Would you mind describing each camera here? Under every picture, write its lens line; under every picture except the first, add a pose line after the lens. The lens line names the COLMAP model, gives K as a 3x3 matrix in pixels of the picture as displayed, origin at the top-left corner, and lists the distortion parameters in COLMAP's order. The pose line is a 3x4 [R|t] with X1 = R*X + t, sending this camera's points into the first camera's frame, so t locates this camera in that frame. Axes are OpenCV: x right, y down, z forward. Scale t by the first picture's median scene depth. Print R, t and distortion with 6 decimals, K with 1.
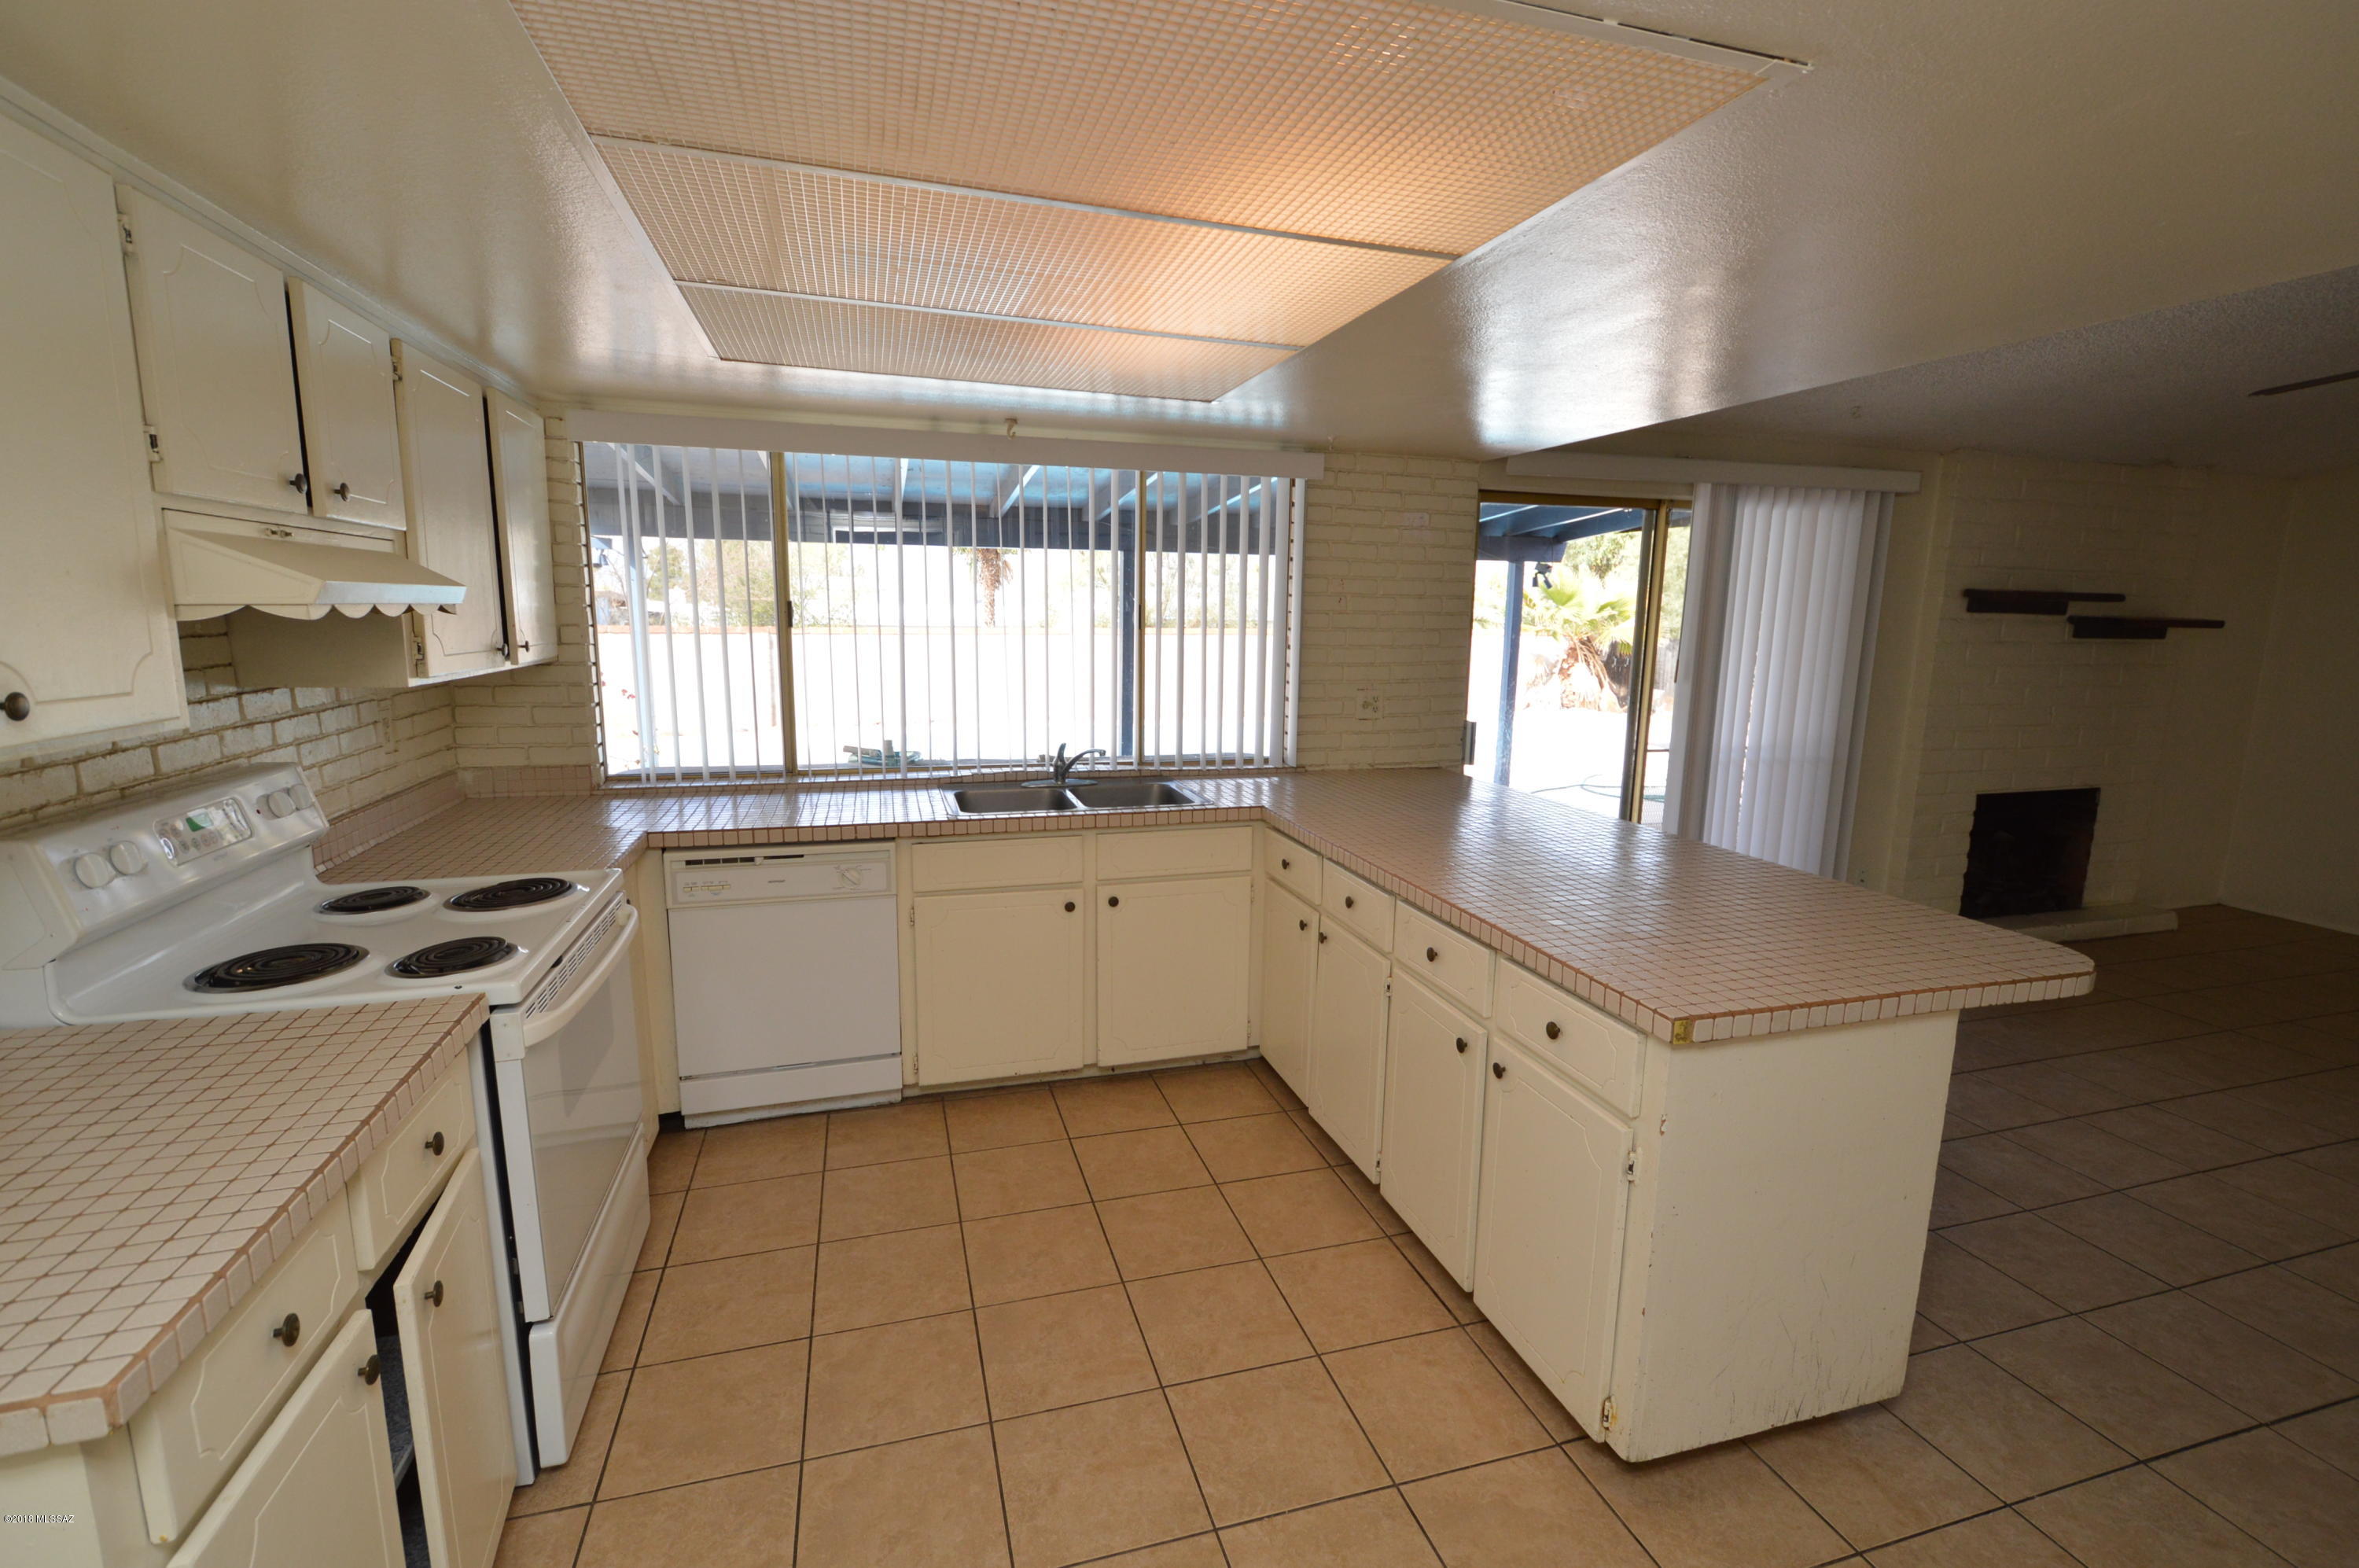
lens RADIAL K [[1047.2, 0, 1179.7], [0, 1047.2, 784.4], [0, 0, 1]] dist [-0.004297, -0.000198]
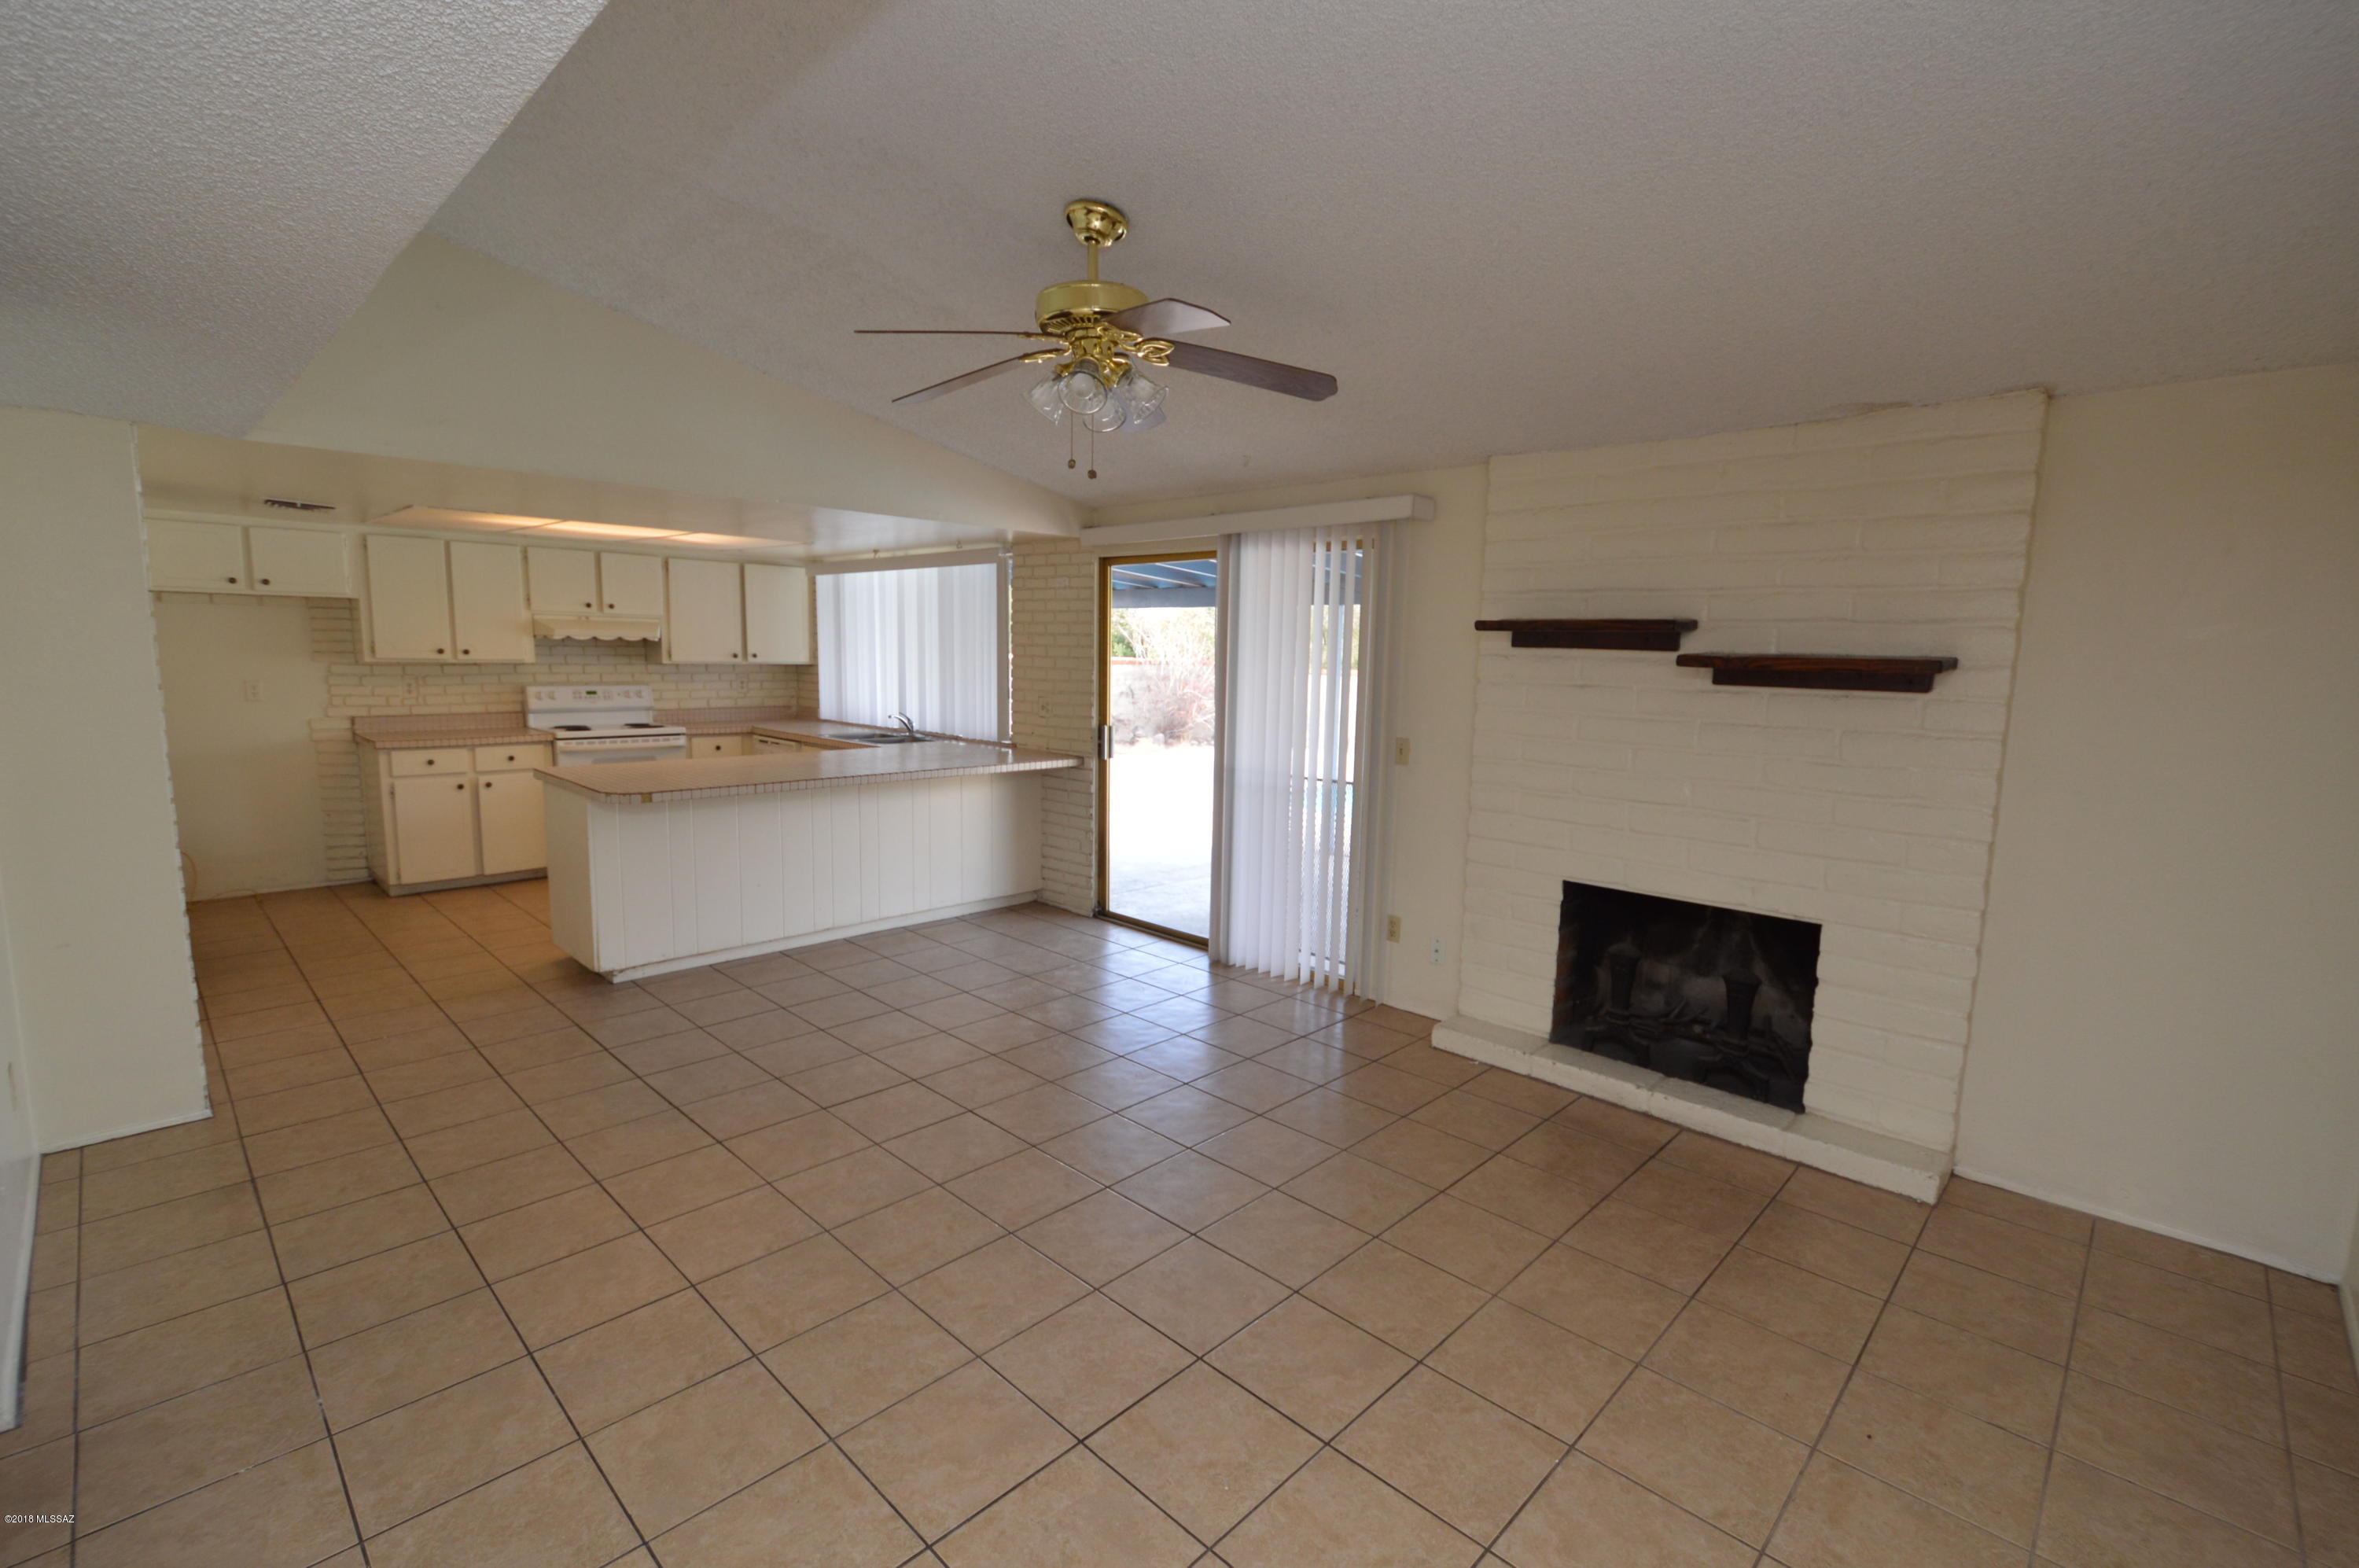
lens RADIAL K [[1047.2, 0, 1182.4], [0, 1047.2, 785.4], [0, 0, 1]] dist [-0.004297, -0.000198]
pose [[0.491372, 0.113440, -0.863531, 1.320938], [-0.158342, 0.986594, 0.039505, -0.047331], [0.856435, 0.117322, 0.502747, 0.363562]]
